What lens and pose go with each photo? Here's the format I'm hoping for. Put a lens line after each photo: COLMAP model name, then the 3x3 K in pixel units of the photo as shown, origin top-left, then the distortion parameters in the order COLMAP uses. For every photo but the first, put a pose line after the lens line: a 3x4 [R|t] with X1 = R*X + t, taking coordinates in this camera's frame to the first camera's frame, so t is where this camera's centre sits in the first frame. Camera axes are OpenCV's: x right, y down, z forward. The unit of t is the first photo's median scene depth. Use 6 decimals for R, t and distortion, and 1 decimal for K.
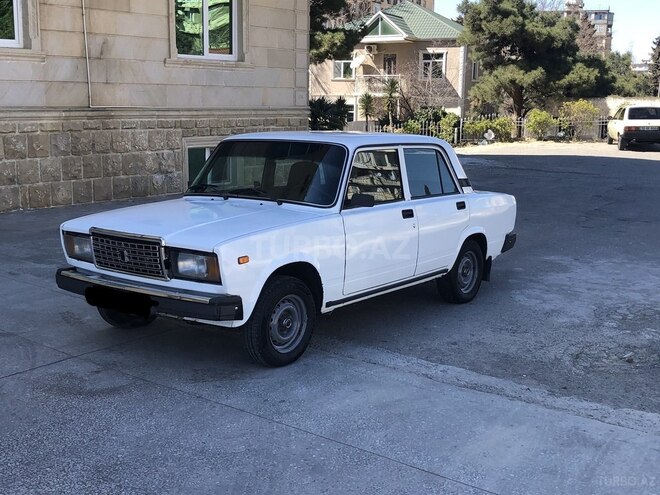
lens RADIAL K [[809.7, 0, 316.0], [0, 809.7, 245.5], [0, 0, 1]] dist [0.043083, 0.000000]
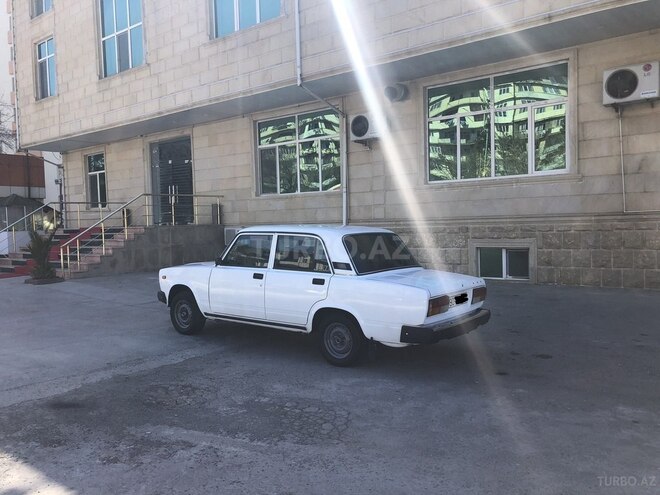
lens RADIAL K [[538.0, 0, 329.2], [0, 538.0, 241.7], [0, 0, 1]] dist [0.029663, -0.021244]
pose [[0.012434, 0.024097, -0.999632, 0.452501], [-0.155143, 0.987650, 0.021878, -0.058691], [0.987814, 0.154814, 0.016019, 0.439653]]
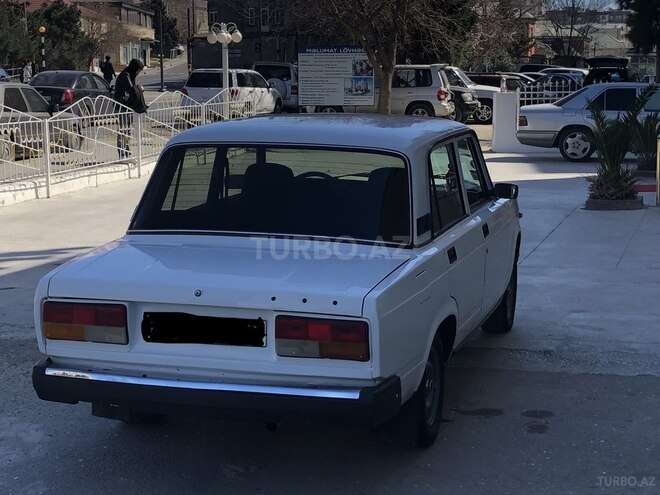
lens RADIAL K [[1295.3, 0, 307.2], [0, 1295.3, 246.3], [0, 0, 1]] dist [0.044958, 0.000000]
pose [[-0.932990, 0.036046, -0.358092, 0.182222], [-0.069970, 0.957821, 0.278717, -0.142837], [0.353034, 0.285096, -0.891116, 0.845375]]
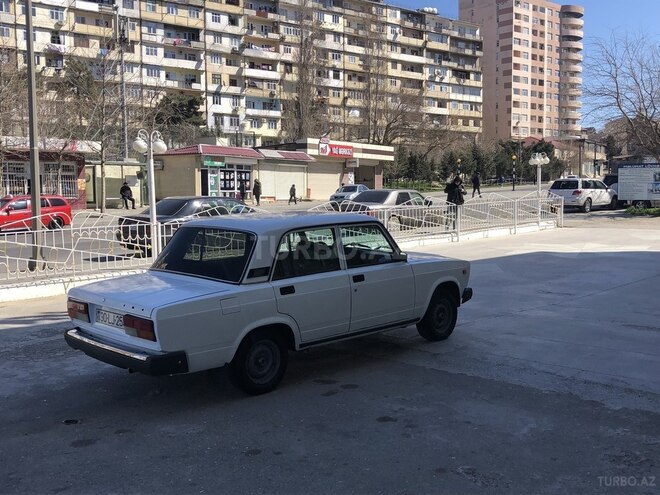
lens RADIAL K [[721.1, 0, 329.9], [0, 721.1, 251.1], [0, 0, 1]] dist [-0.009364, 0.000000]
pose [[-0.990822, -0.012872, 0.134561, -0.080145], [0.022399, 0.966061, 0.257342, -0.155360], [-0.133306, 0.257995, -0.956906, 0.879428]]
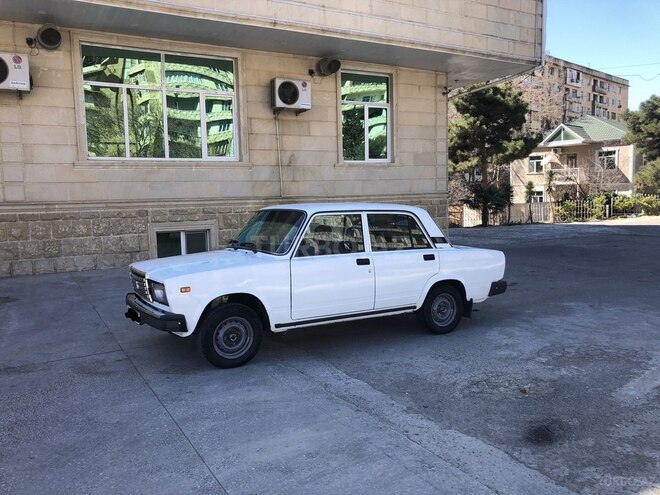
lens RADIAL K [[538.0, 0, 320.7], [0, 538.0, 238.1], [0, 0, 1]] dist [0.029663, -0.021244]
pose [[0.925415, -0.001829, -0.378951, 0.152774], [-0.034355, 0.995466, -0.088700, 0.001057], [0.377395, 0.095103, 0.921156, 0.060843]]
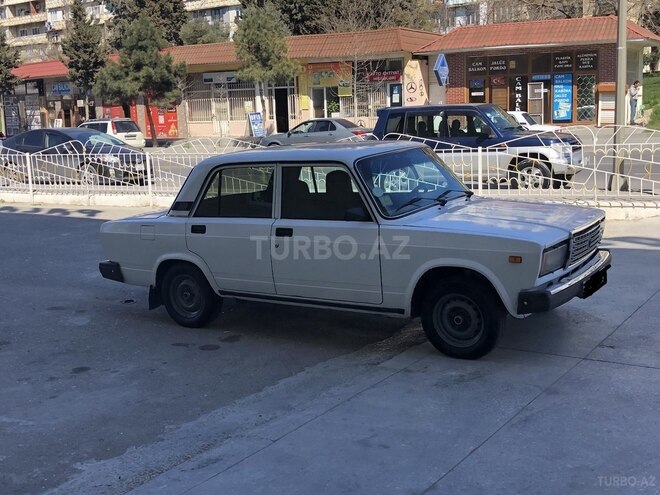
lens RADIAL K [[809.7, 0, 328.5], [0, 809.7, 242.2], [0, 0, 1]] dist [0.043083, 0.000000]
pose [[-0.080734, -0.171041, 0.981951, -0.431194], [0.213607, 0.959308, 0.184660, -0.089789], [-0.973578, 0.224660, -0.040913, 0.456773]]
